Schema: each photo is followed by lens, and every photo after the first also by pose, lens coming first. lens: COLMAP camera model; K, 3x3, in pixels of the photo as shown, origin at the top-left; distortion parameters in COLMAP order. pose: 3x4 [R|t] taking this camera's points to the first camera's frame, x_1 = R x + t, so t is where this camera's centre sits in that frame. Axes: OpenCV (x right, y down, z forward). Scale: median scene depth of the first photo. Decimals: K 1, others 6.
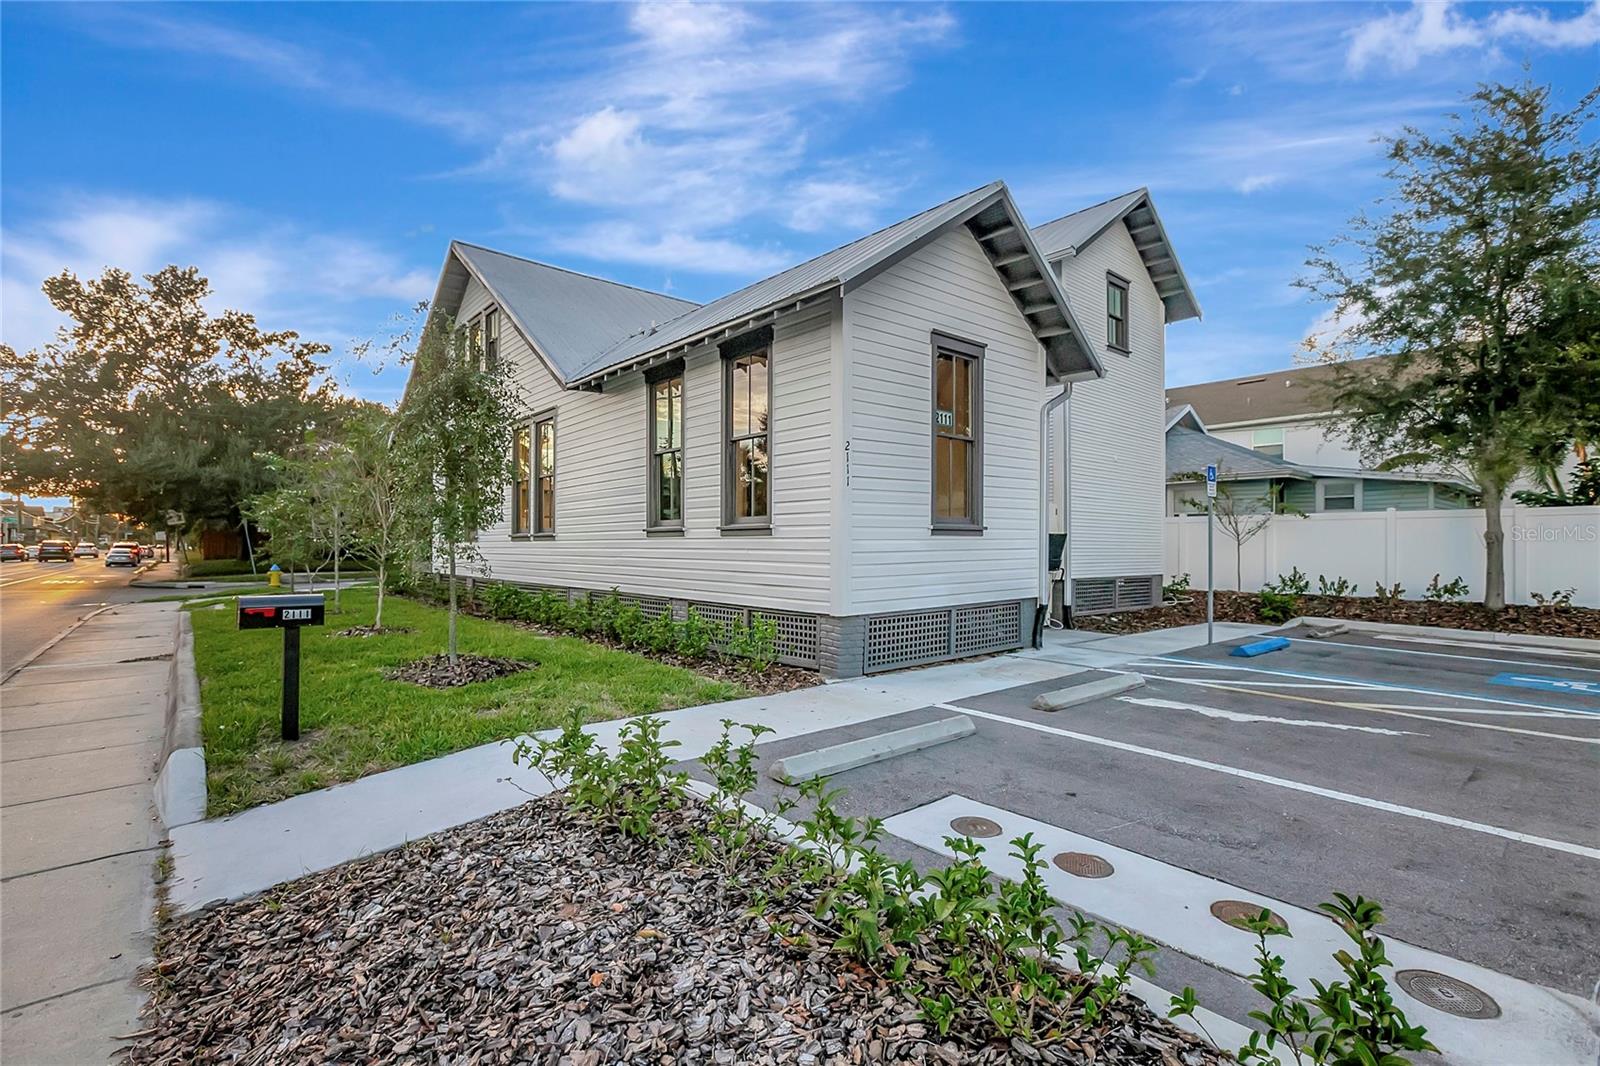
lens RADIAL K [[723.8, 0, 800.0], [0, 723.8, 533.0], [0, 0, 1]] dist [0.000212, 0.000216]
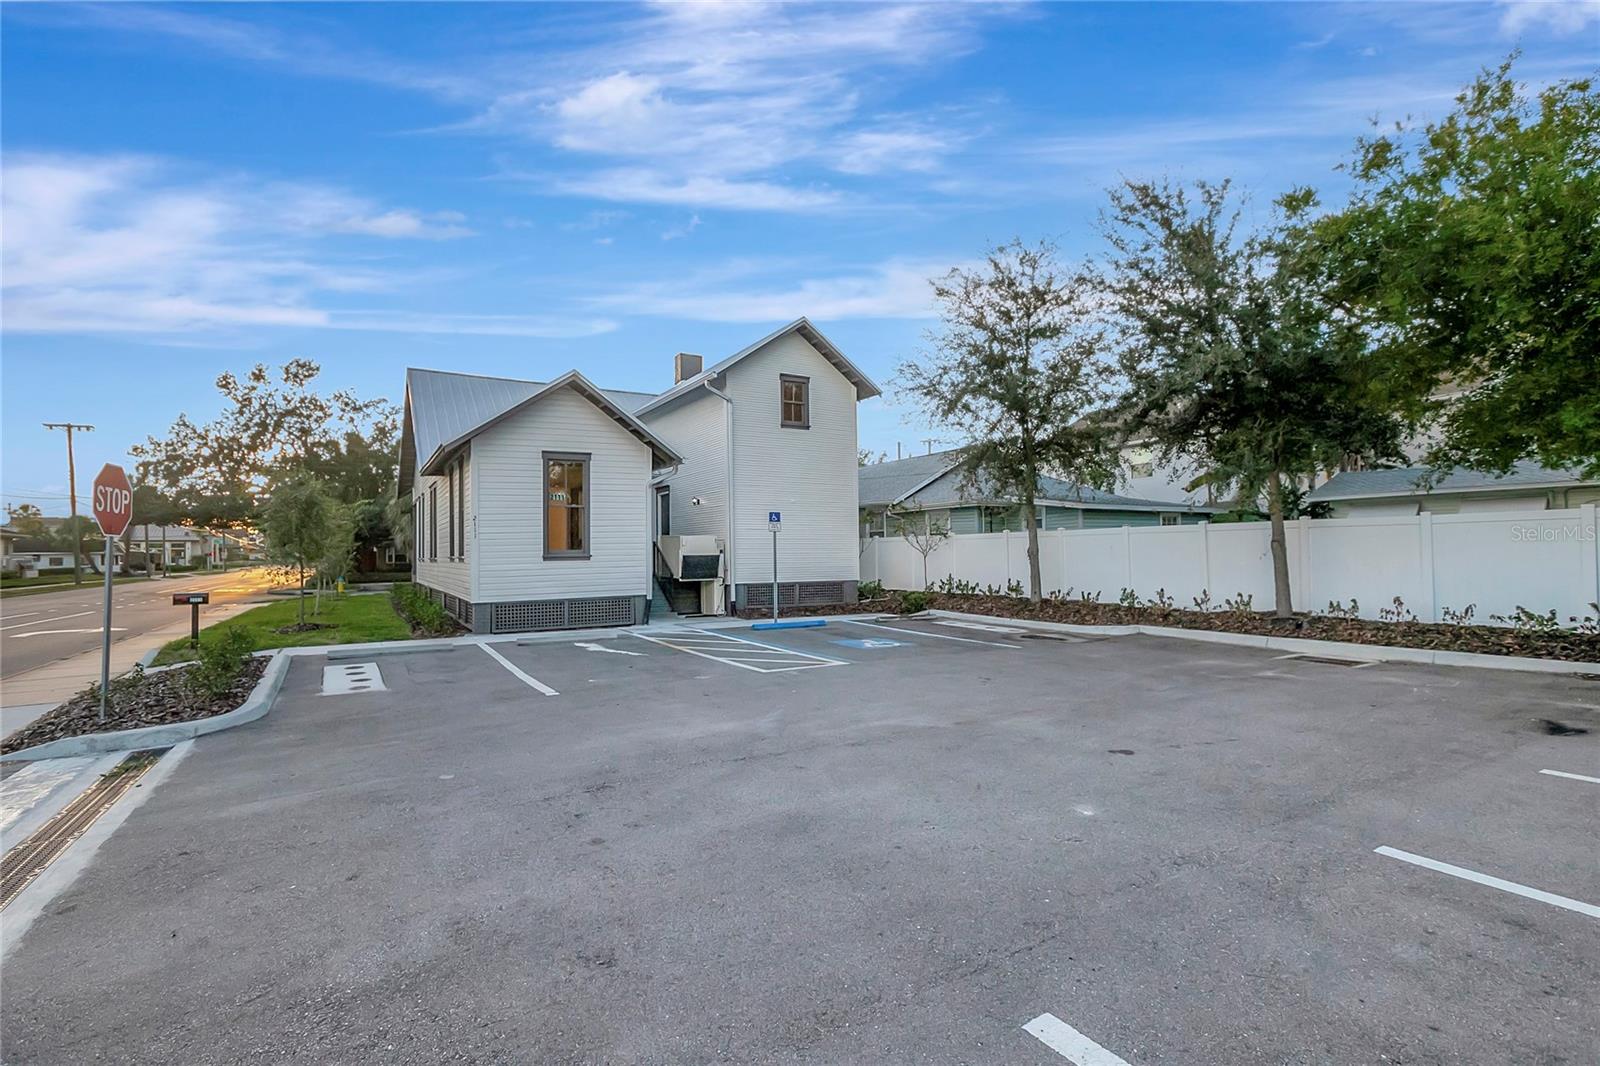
lens RADIAL K [[723.8, 0, 800.0], [0, 723.8, 533.0], [0, 0, 1]] dist [0.000212, 0.000216]
pose [[0.985865, -0.017722, -0.166602, 0.709699], [0.016114, 0.999810, -0.011001, -0.022922], [0.166765, 0.008161, 0.985963, -0.450502]]
